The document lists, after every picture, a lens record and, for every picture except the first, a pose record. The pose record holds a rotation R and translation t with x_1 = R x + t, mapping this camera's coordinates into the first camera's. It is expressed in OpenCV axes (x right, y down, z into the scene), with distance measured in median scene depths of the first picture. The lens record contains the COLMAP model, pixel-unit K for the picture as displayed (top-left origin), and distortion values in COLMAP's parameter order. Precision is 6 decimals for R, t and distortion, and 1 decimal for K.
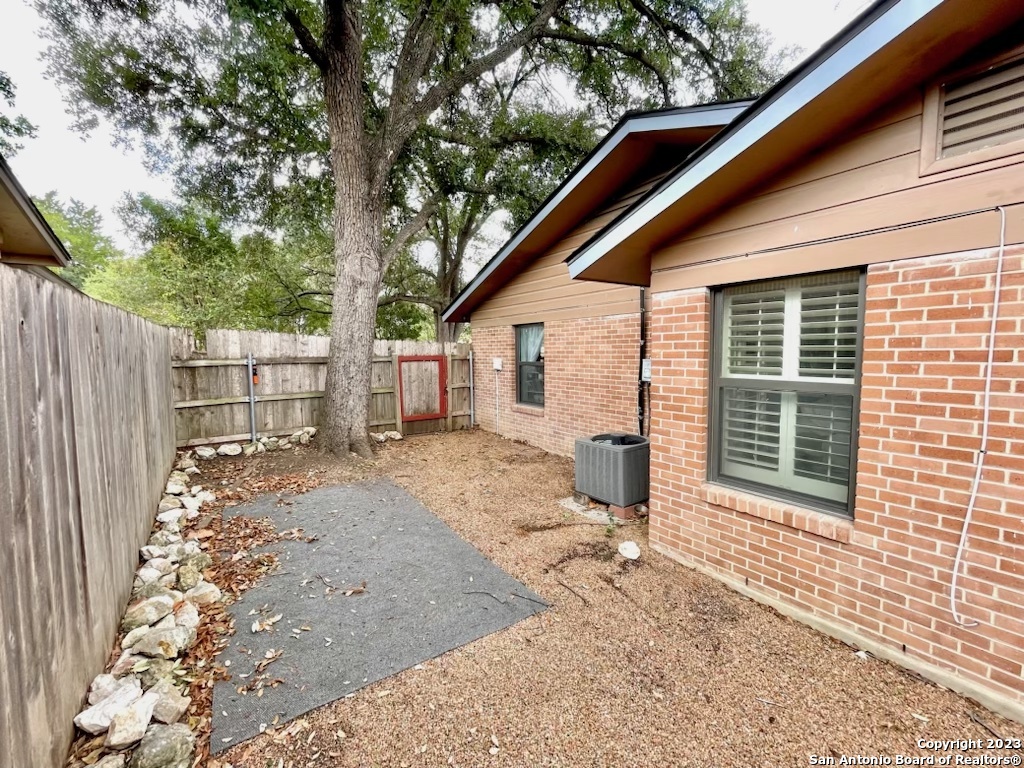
lens RADIAL K [[418.2, 0, 510.3], [0, 418.2, 381.9], [0, 0, 1]] dist [-0.003600, -0.000058]
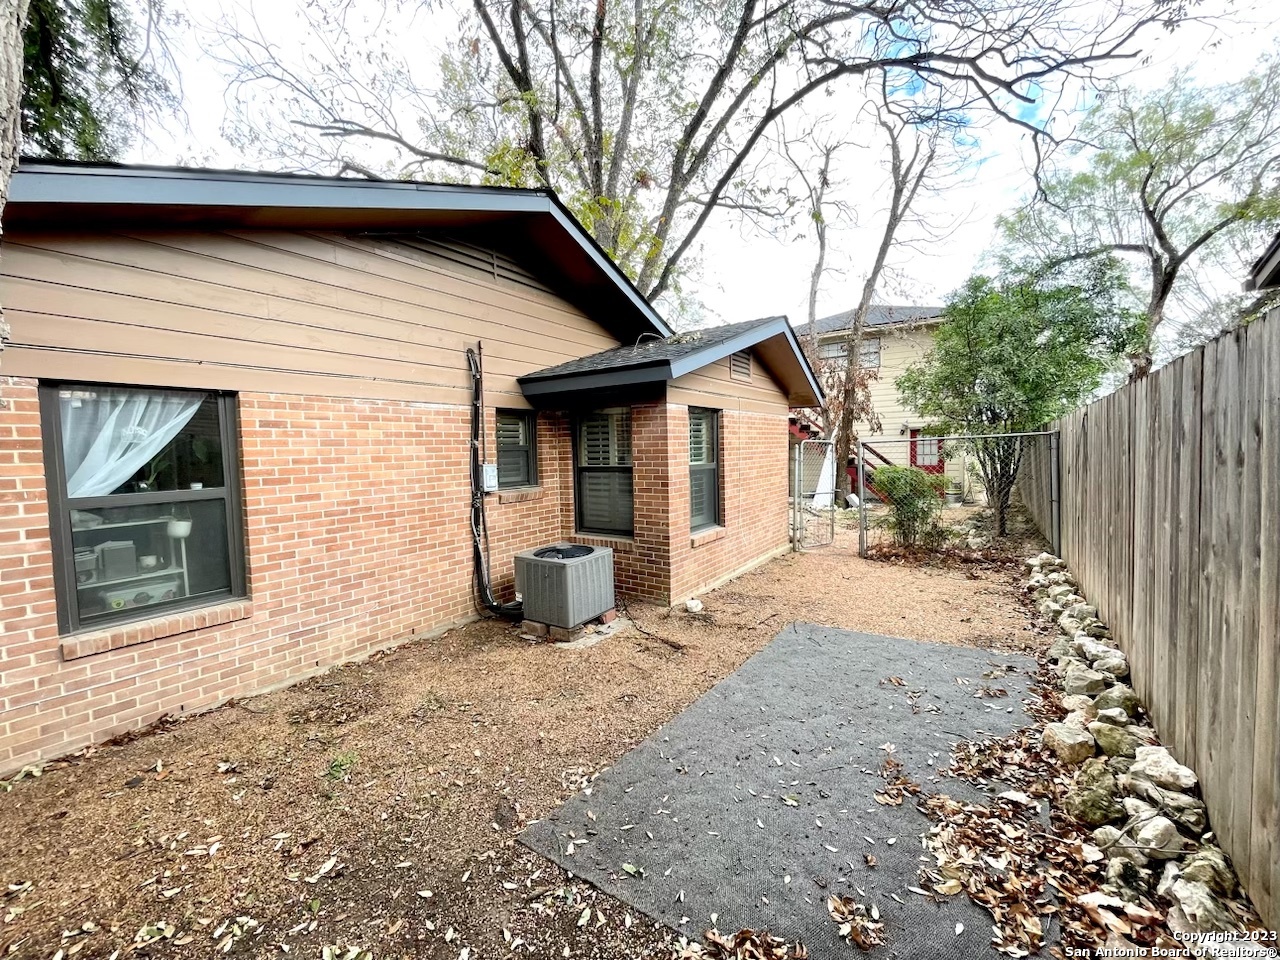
lens RADIAL K [[522.8, 0, 637.7], [0, 522.8, 475.9], [0, 0, 1]] dist [-0.003600, -0.000058]
pose [[-0.350017, -0.023409, 0.936451, -0.666198], [0.103653, 0.992581, 0.063554, -0.061050], [-0.930991, 0.119311, -0.344994, 0.988407]]
